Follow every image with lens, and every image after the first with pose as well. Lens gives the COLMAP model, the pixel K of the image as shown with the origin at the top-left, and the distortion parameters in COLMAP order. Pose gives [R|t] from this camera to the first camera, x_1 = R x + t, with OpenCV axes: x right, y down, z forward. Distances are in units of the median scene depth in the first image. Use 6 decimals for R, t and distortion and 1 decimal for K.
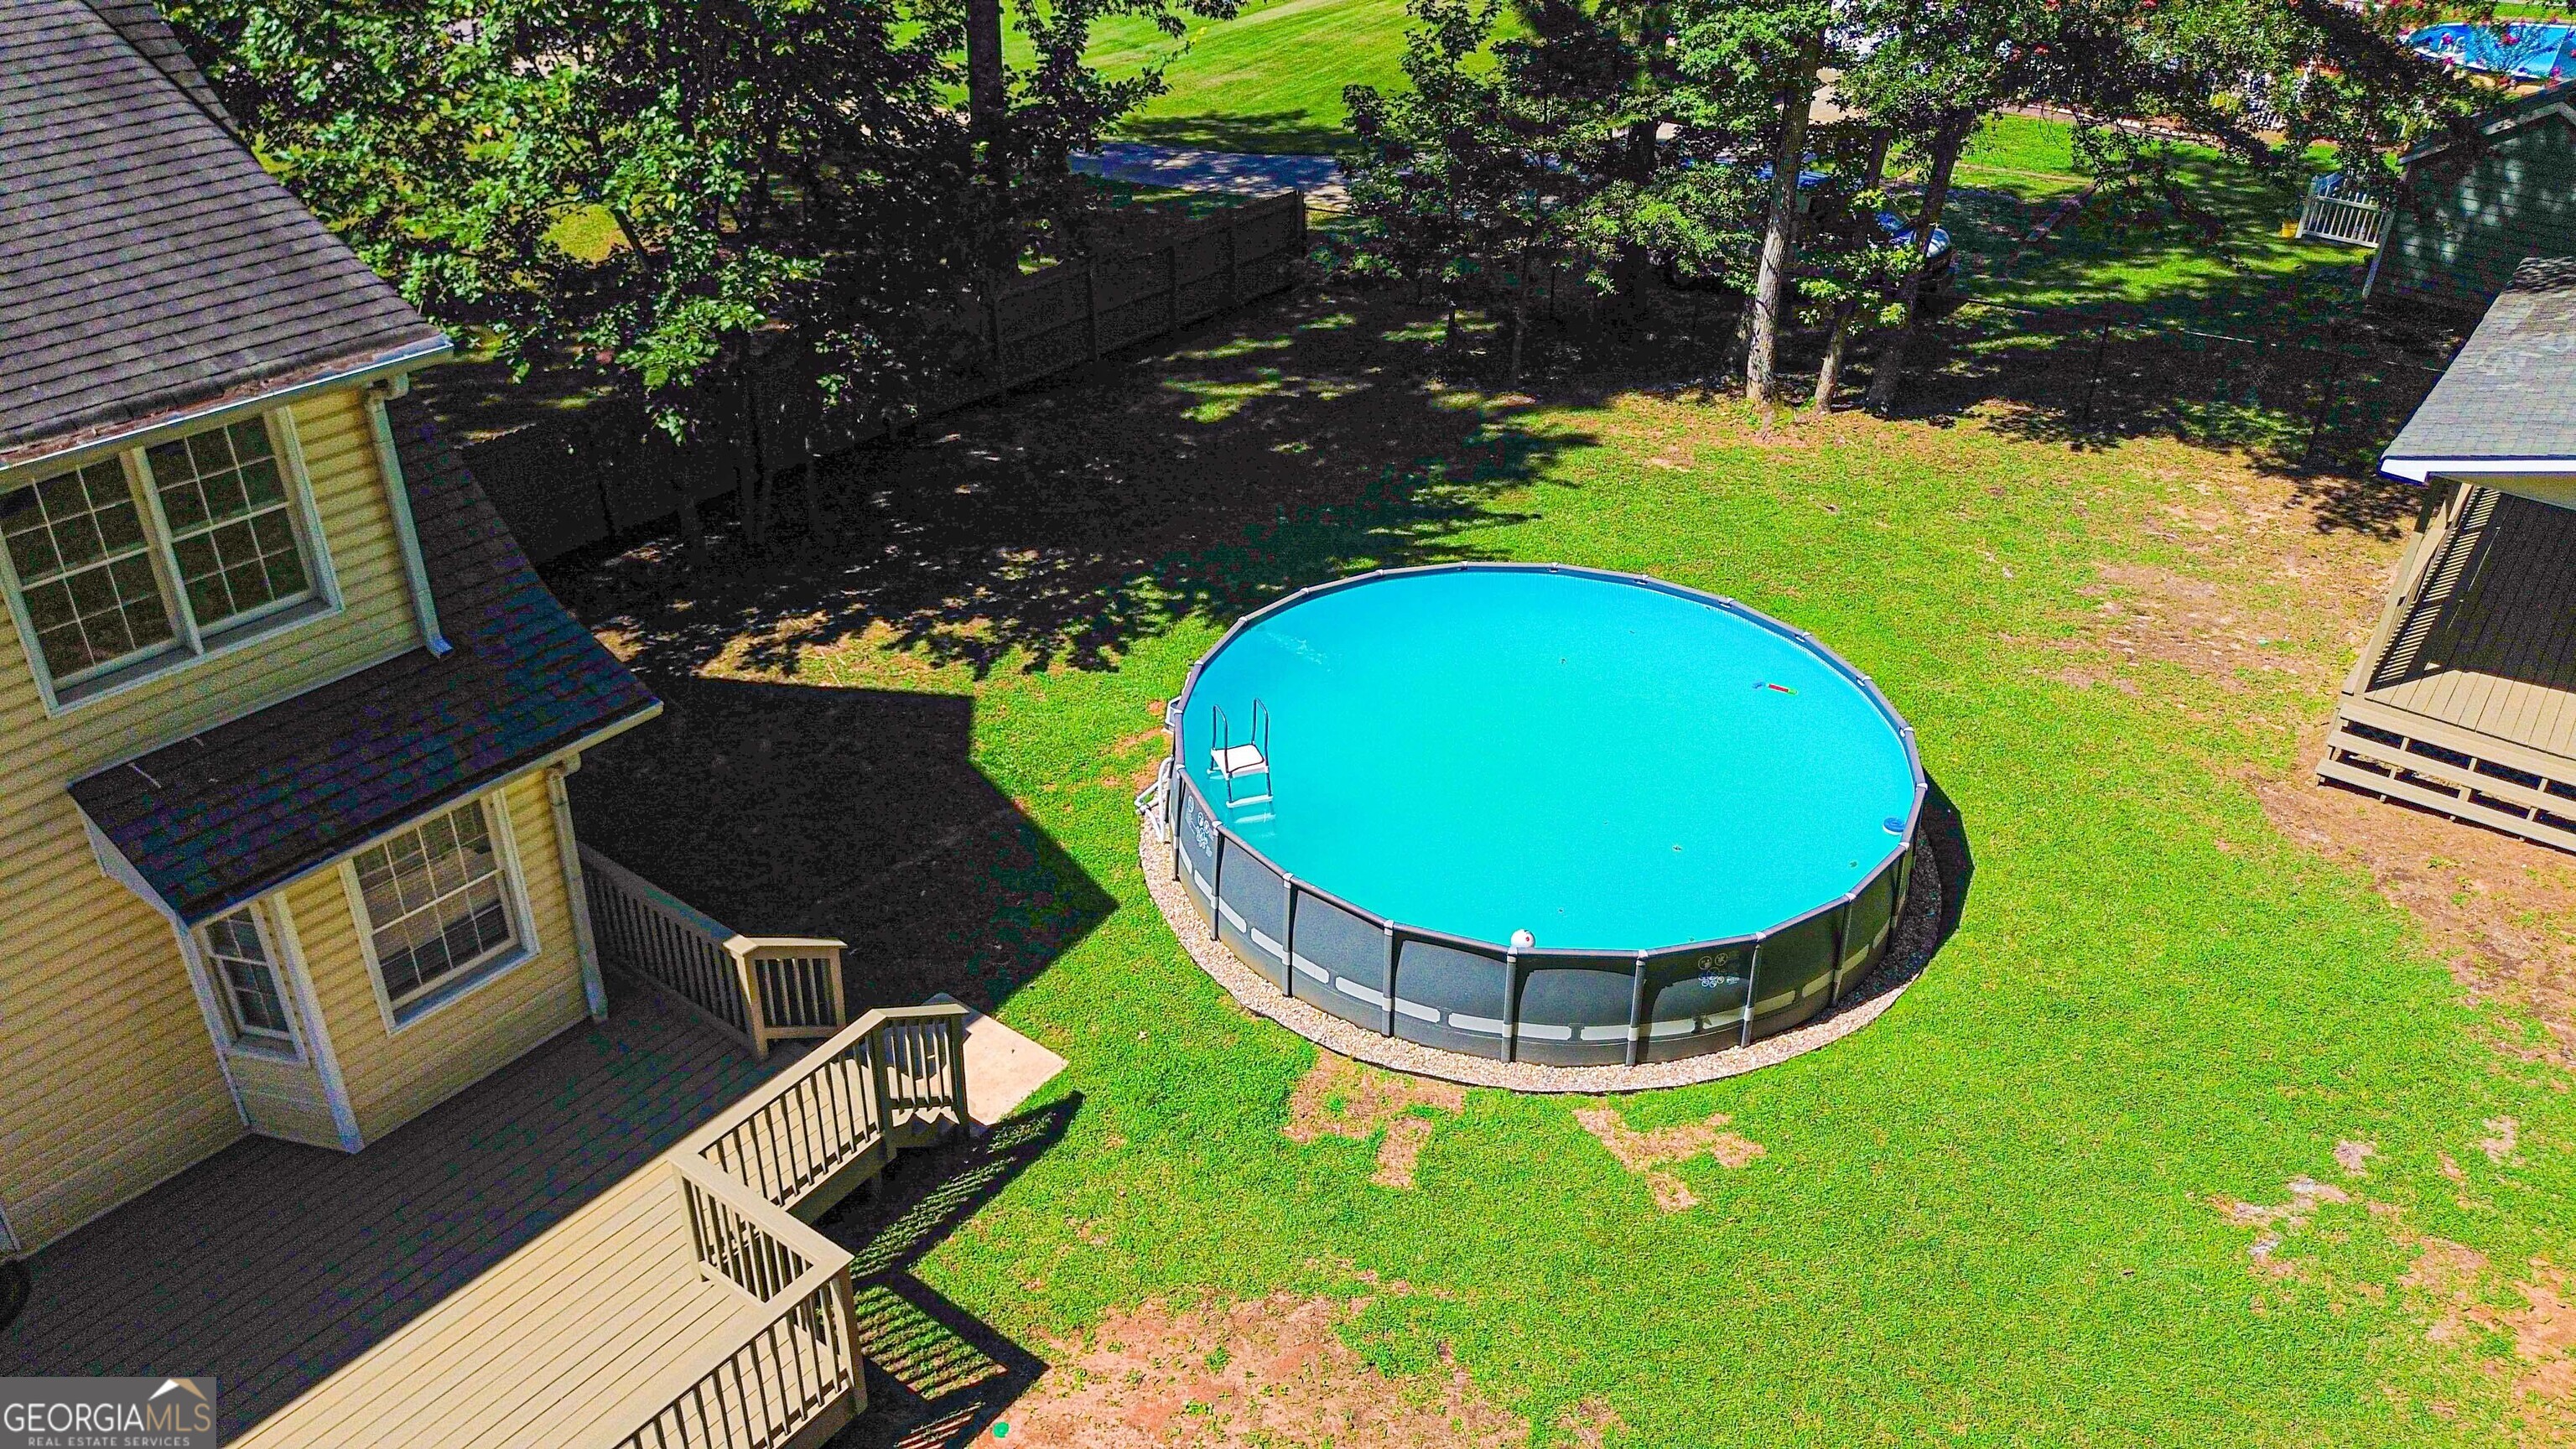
lens RADIAL K [[1828.1, 0, 1281.2], [0, 1828.1, 727.9], [0, 0, 1]] dist [0.073424, -0.077607]
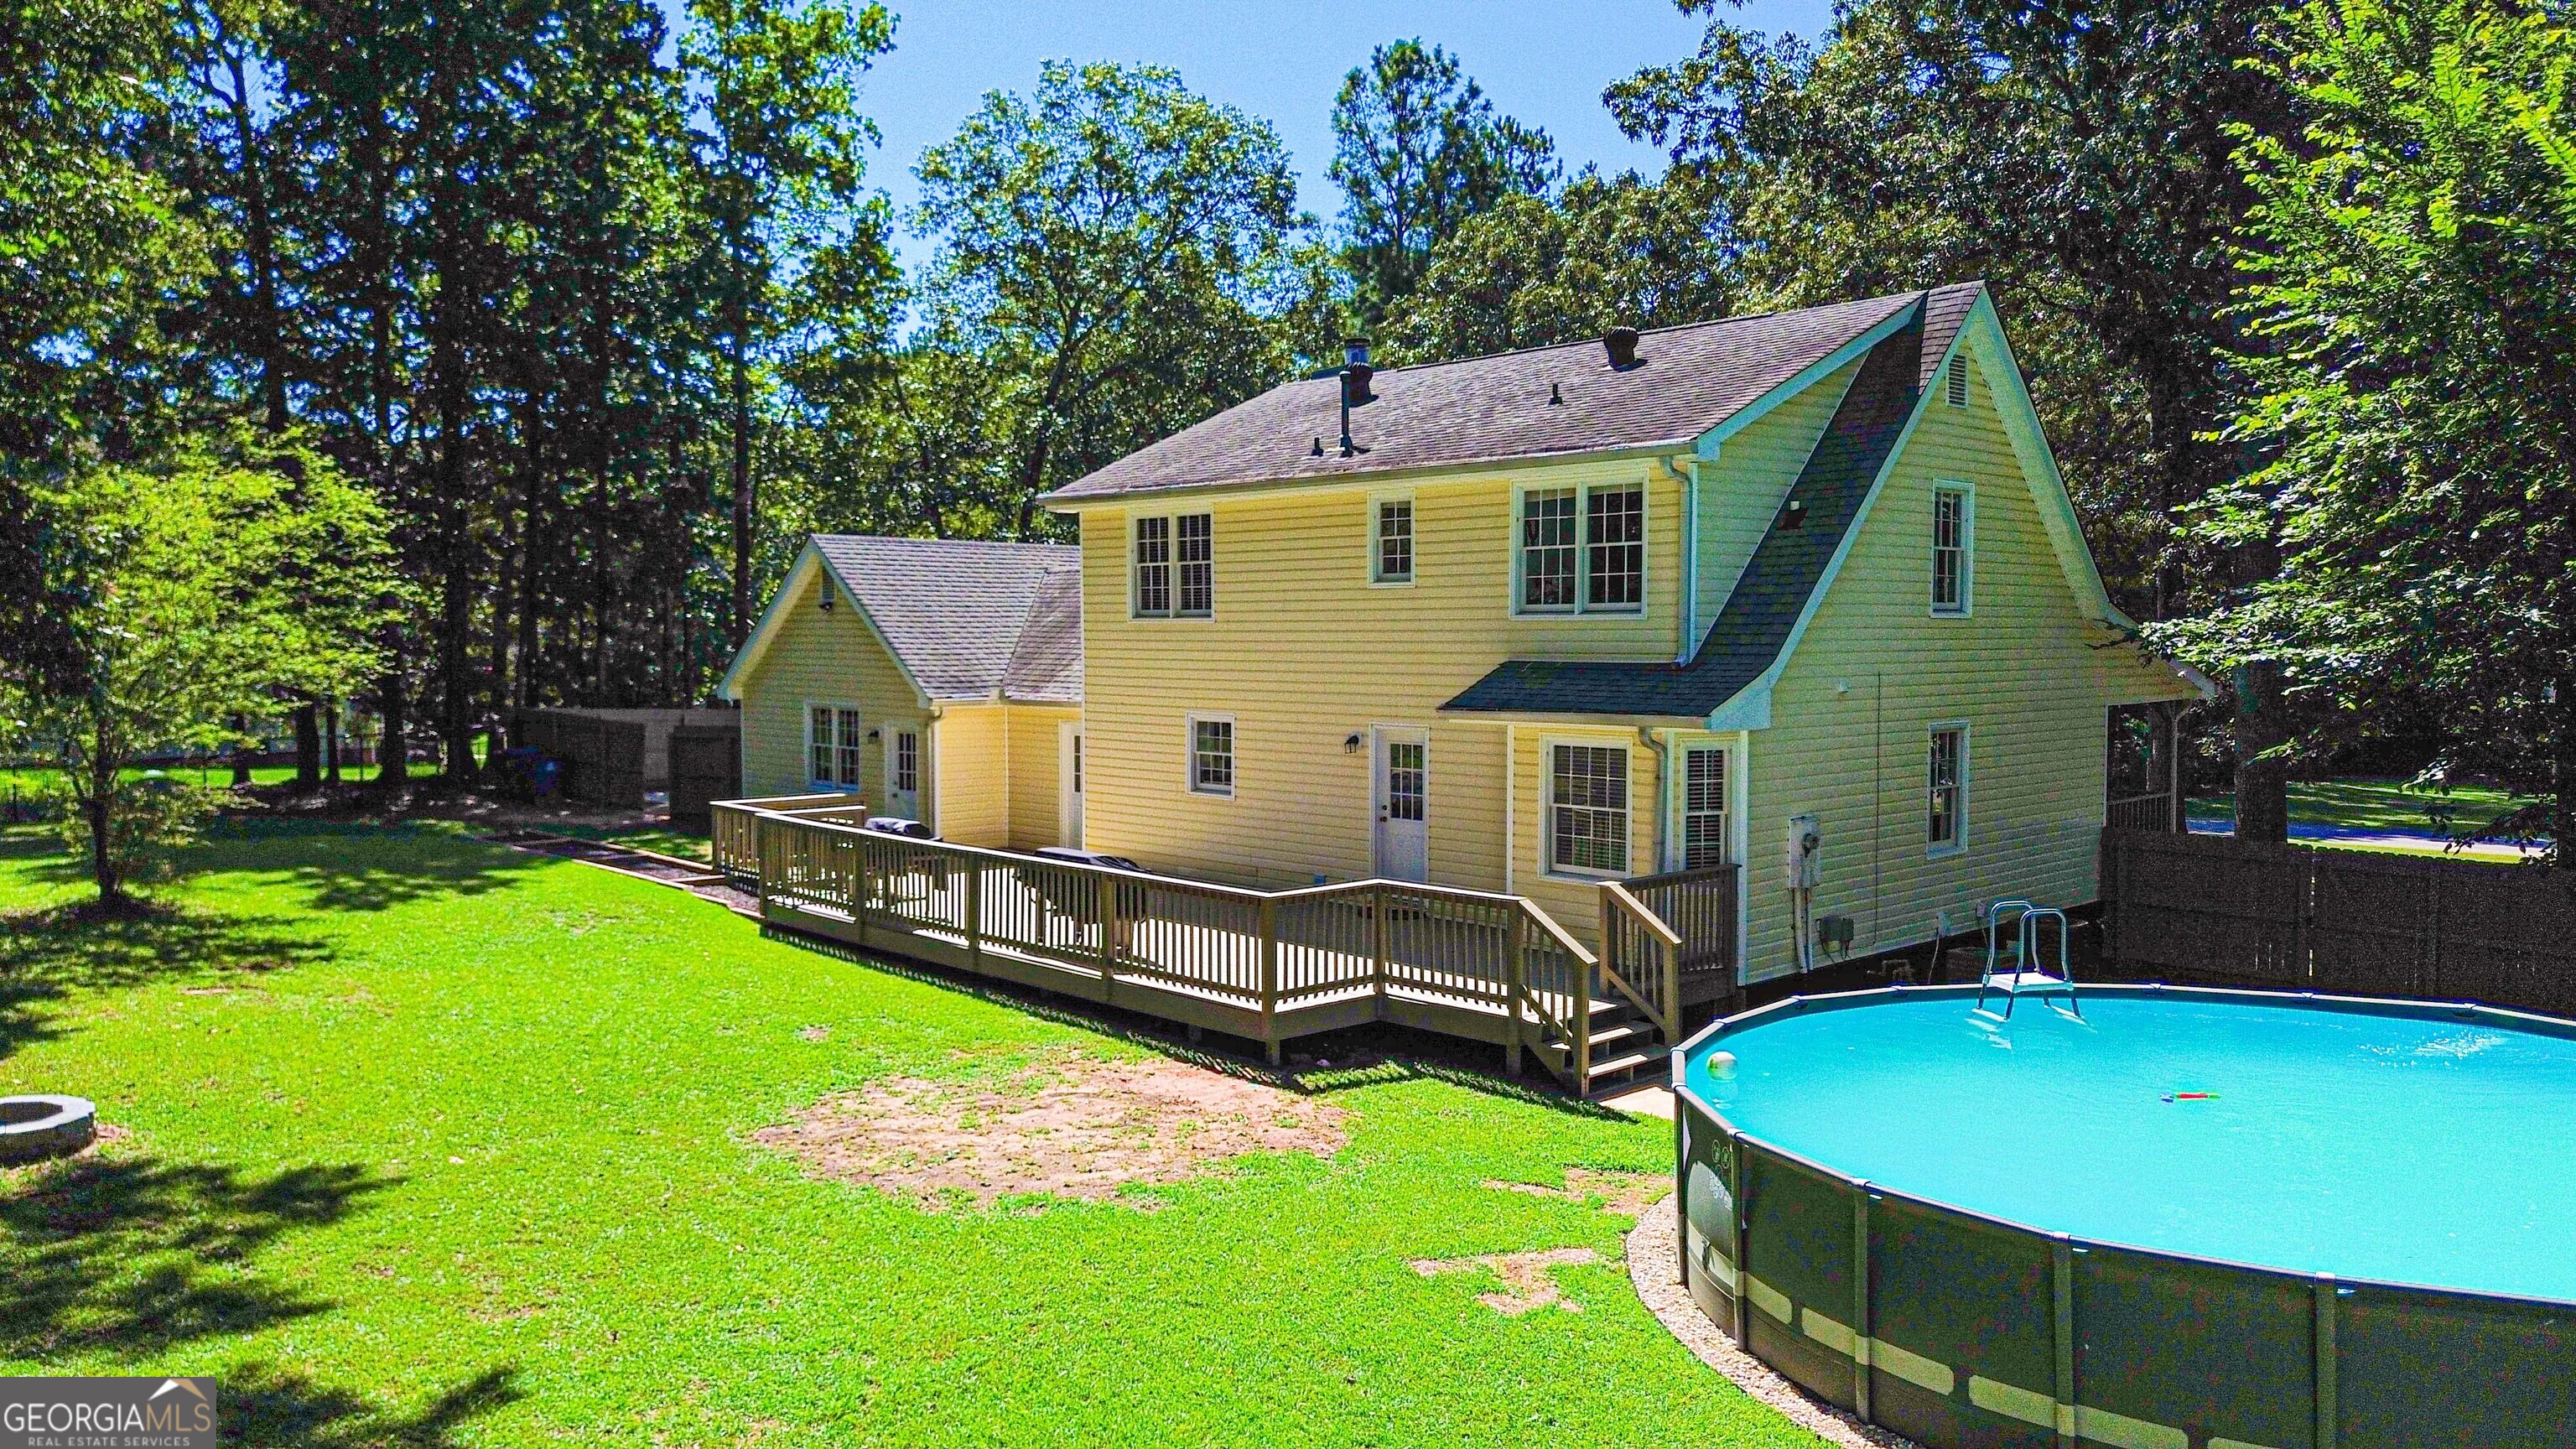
lens RADIAL K [[1828.1, 0, 1283.6], [0, 1828.1, 725.5], [0, 0, 1]] dist [0.073424, -0.077607]
pose [[-0.168739, 0.037777, -0.984937, 1.086413], [-0.499782, 0.858003, 0.118531, -0.017480], [0.849556, 0.512254, -0.125898, 0.984919]]
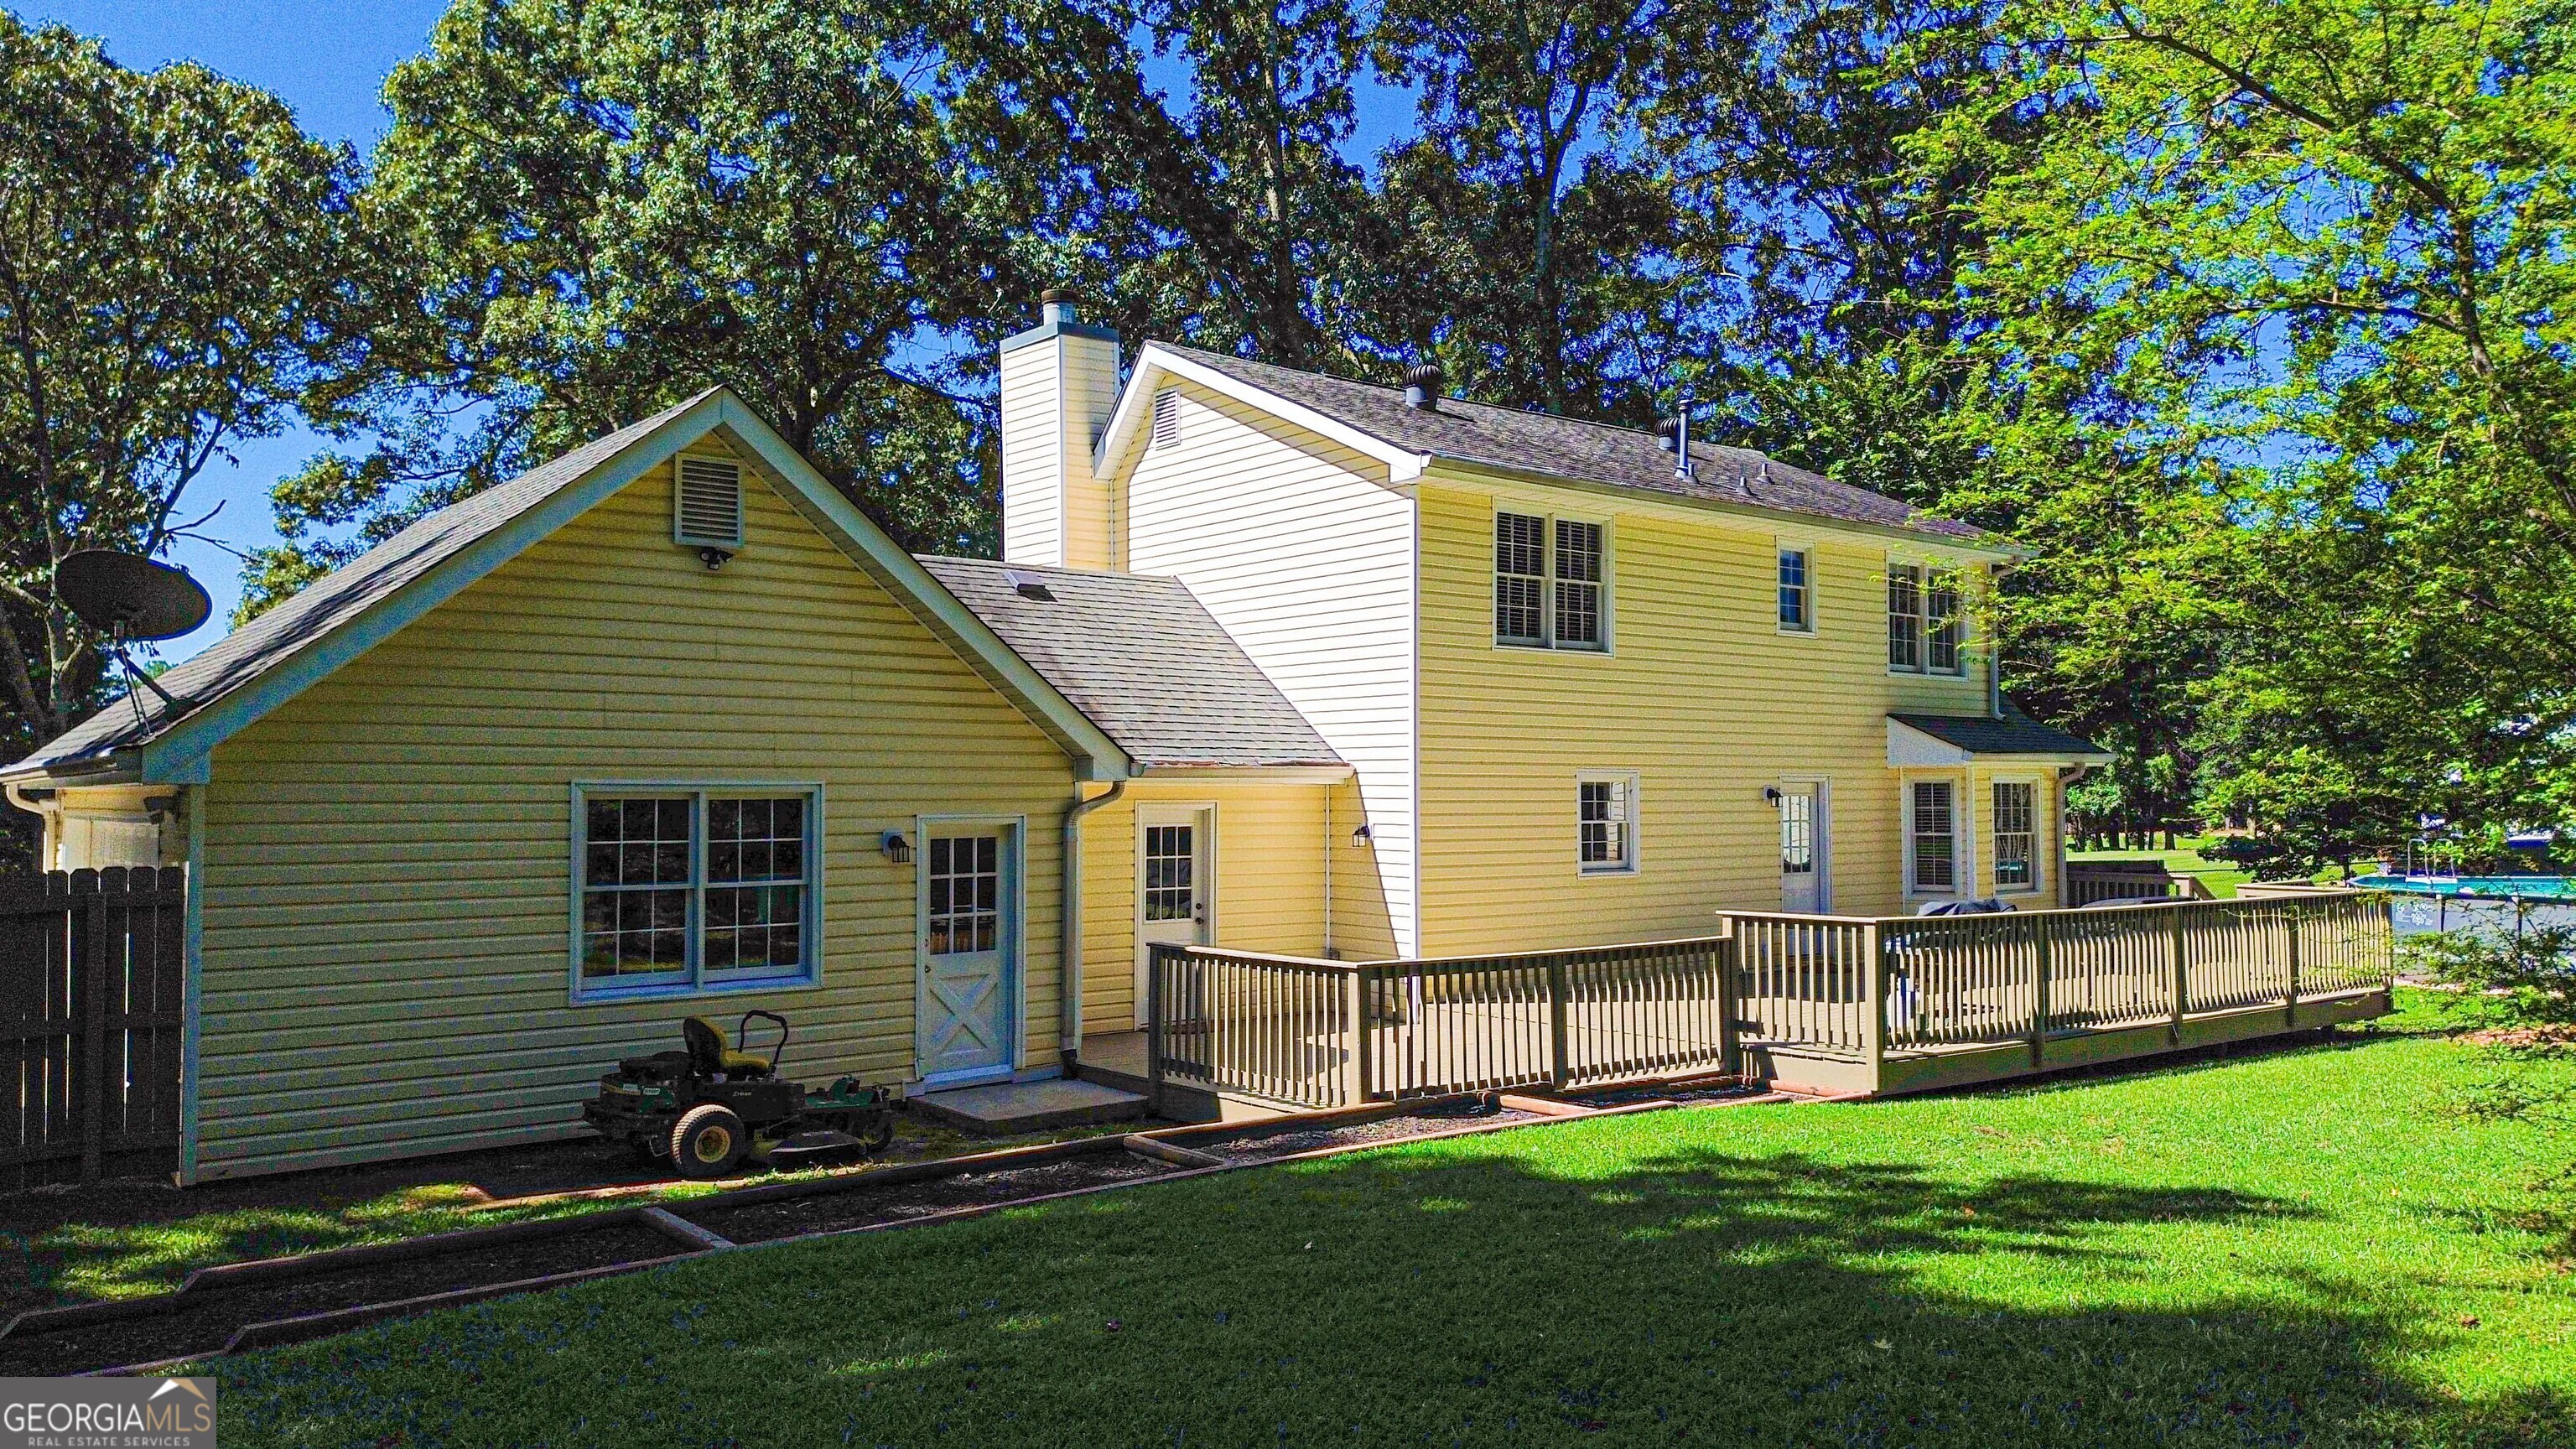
lens RADIAL K [[1828.1, 0, 1288.6], [0, 1828.1, 729.6], [0, 0, 1]] dist [0.073424, -0.077607]
pose [[0.966936, -0.030429, -0.253198, -0.713601], [-0.111970, 0.841380, -0.528718, 1.088033], [0.229124, 0.539587, 0.810153, -0.711658]]
